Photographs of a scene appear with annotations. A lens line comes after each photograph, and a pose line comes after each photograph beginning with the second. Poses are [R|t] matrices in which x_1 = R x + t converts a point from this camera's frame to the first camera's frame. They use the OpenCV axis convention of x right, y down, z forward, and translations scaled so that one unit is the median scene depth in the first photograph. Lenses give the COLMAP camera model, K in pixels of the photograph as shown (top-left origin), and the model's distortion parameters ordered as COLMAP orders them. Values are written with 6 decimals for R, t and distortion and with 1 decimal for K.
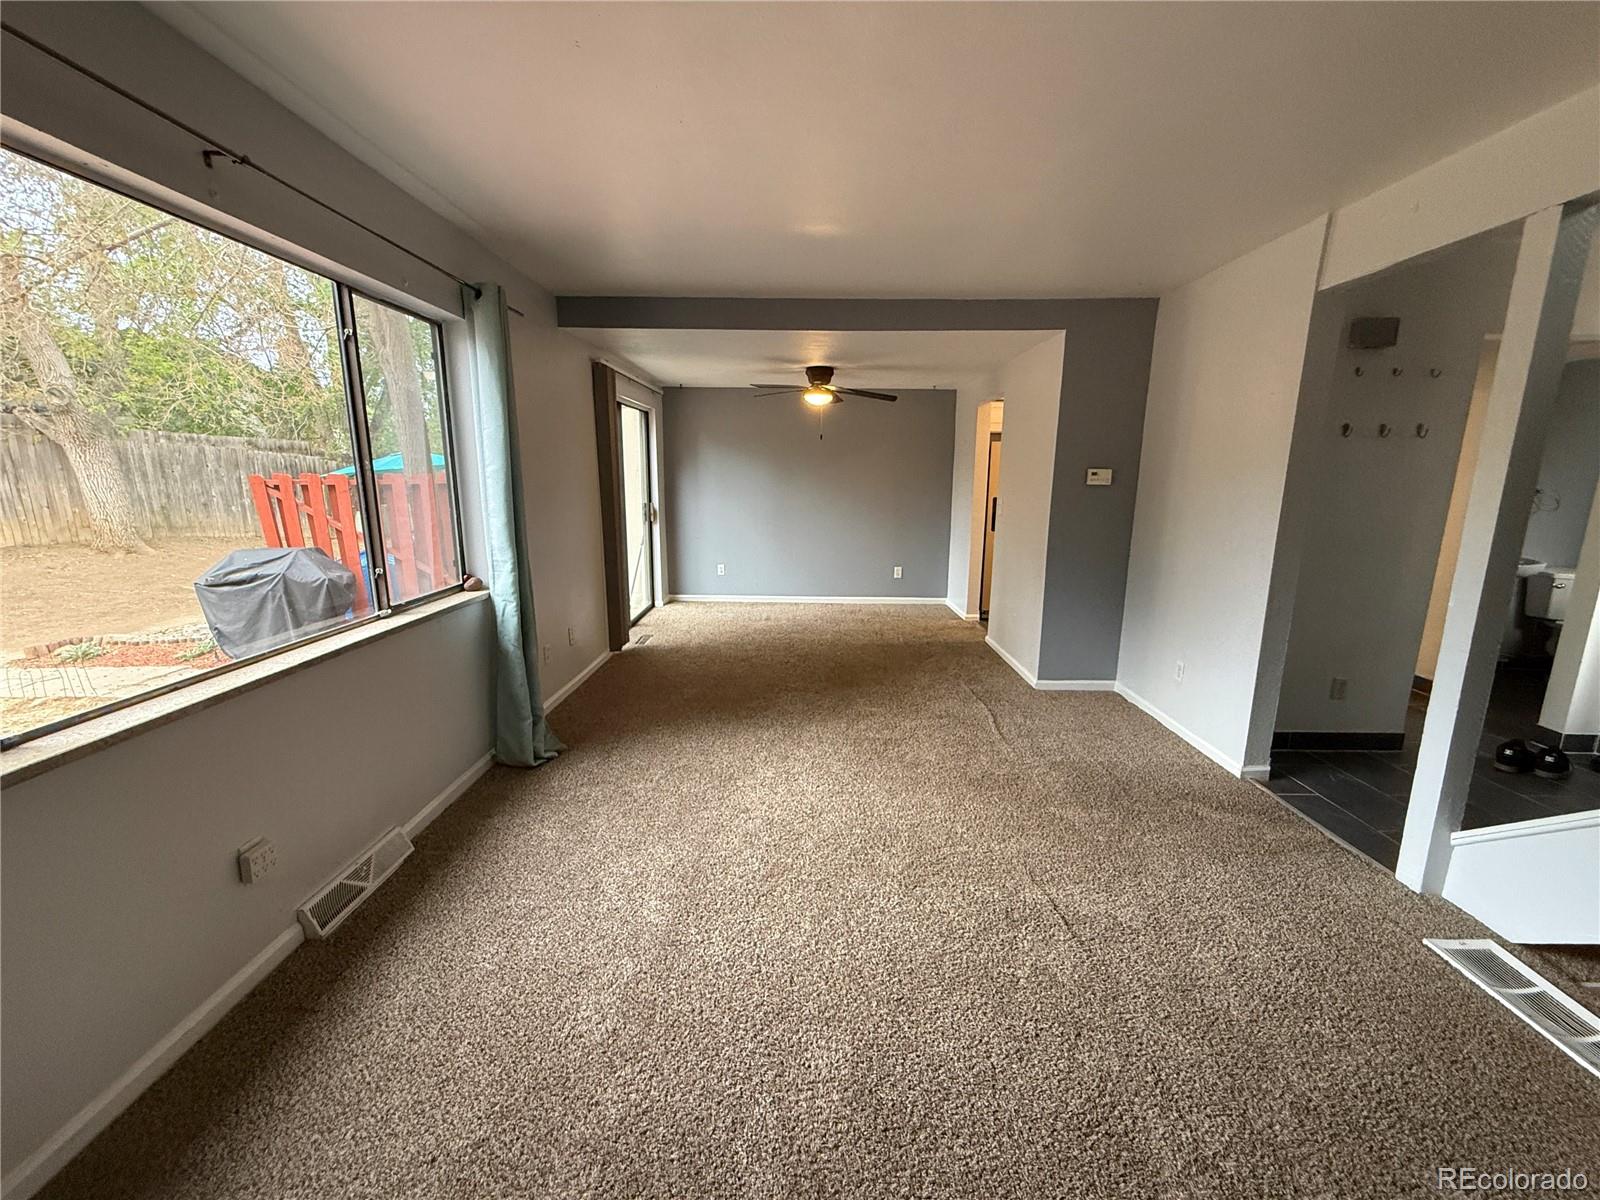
lens RADIAL K [[639.8, 0, 798.4], [0, 639.8, 600.5], [0, 0, 1]] dist [-0.002861, 0.001674]
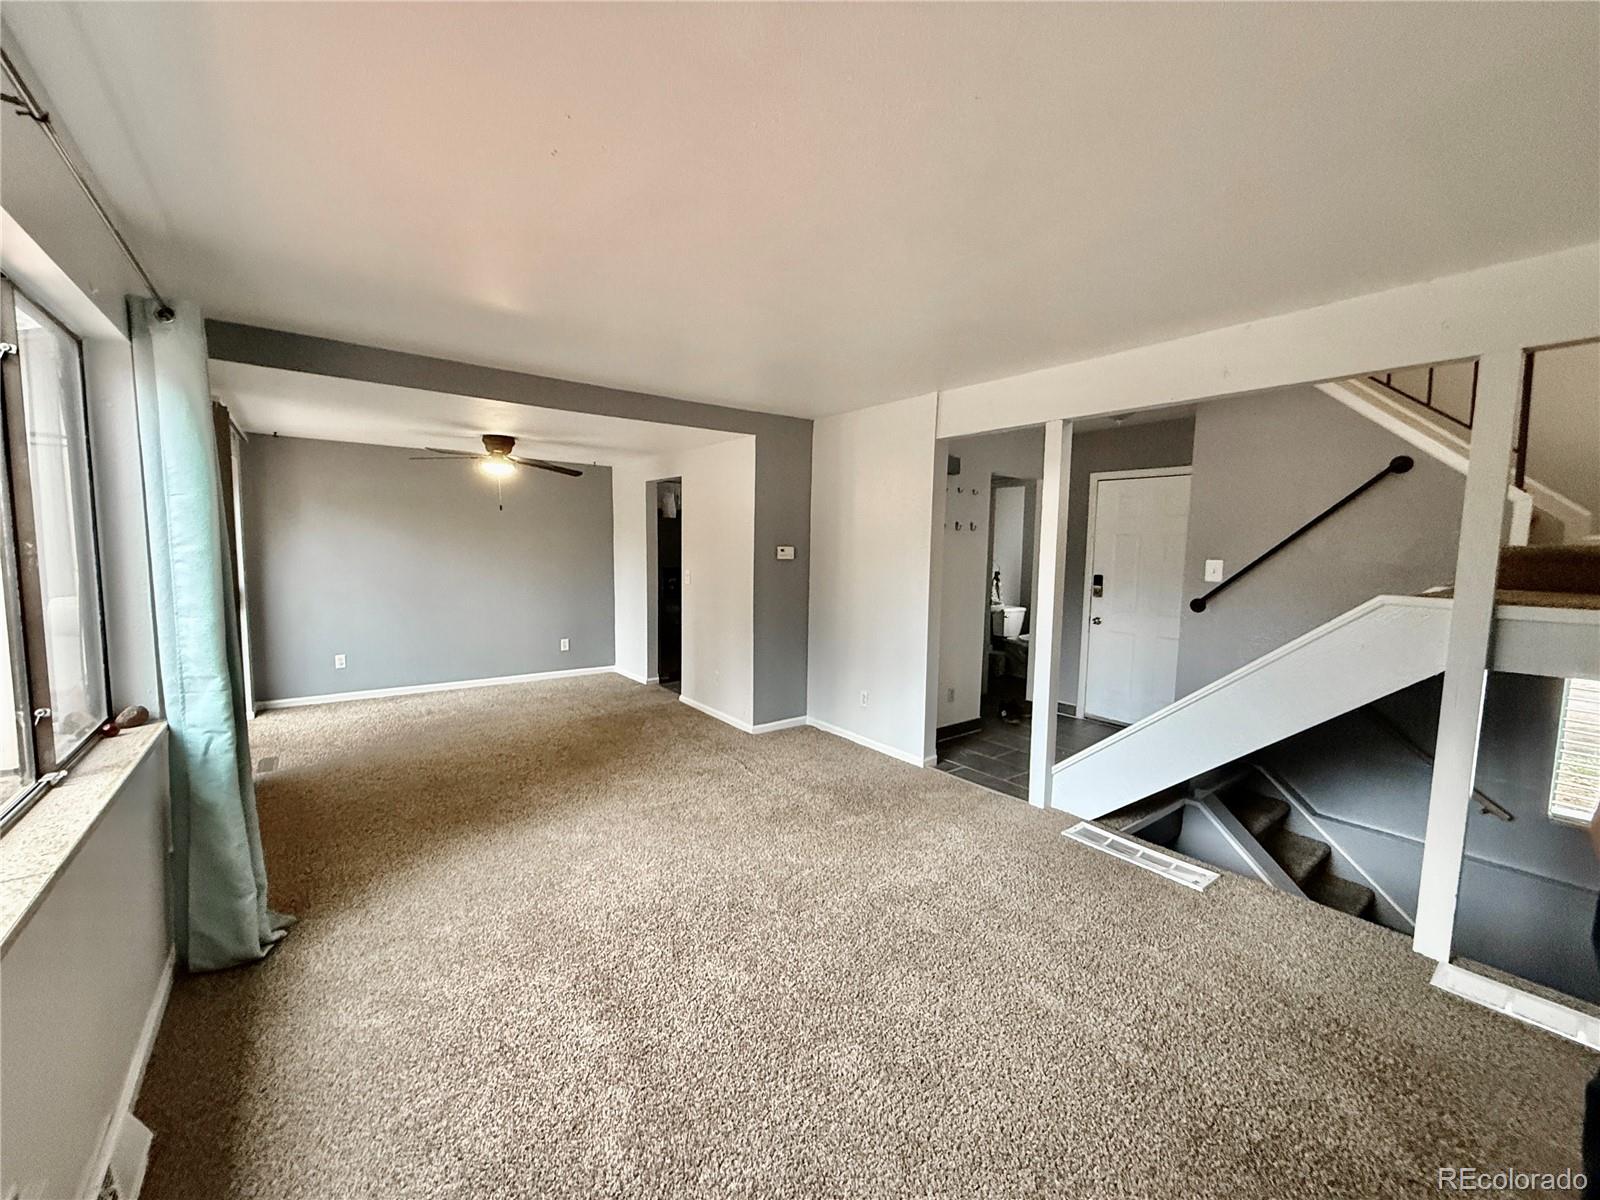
lens RADIAL K [[639.8, 0, 801.2], [0, 639.8, 599.8], [0, 0, 1]] dist [-0.002861, 0.001674]
pose [[0.783707, -0.047298, 0.619328, -0.293128], [0.108319, 0.992225, -0.061293, -0.023774], [-0.611613, 0.115121, 0.782736, 0.017997]]
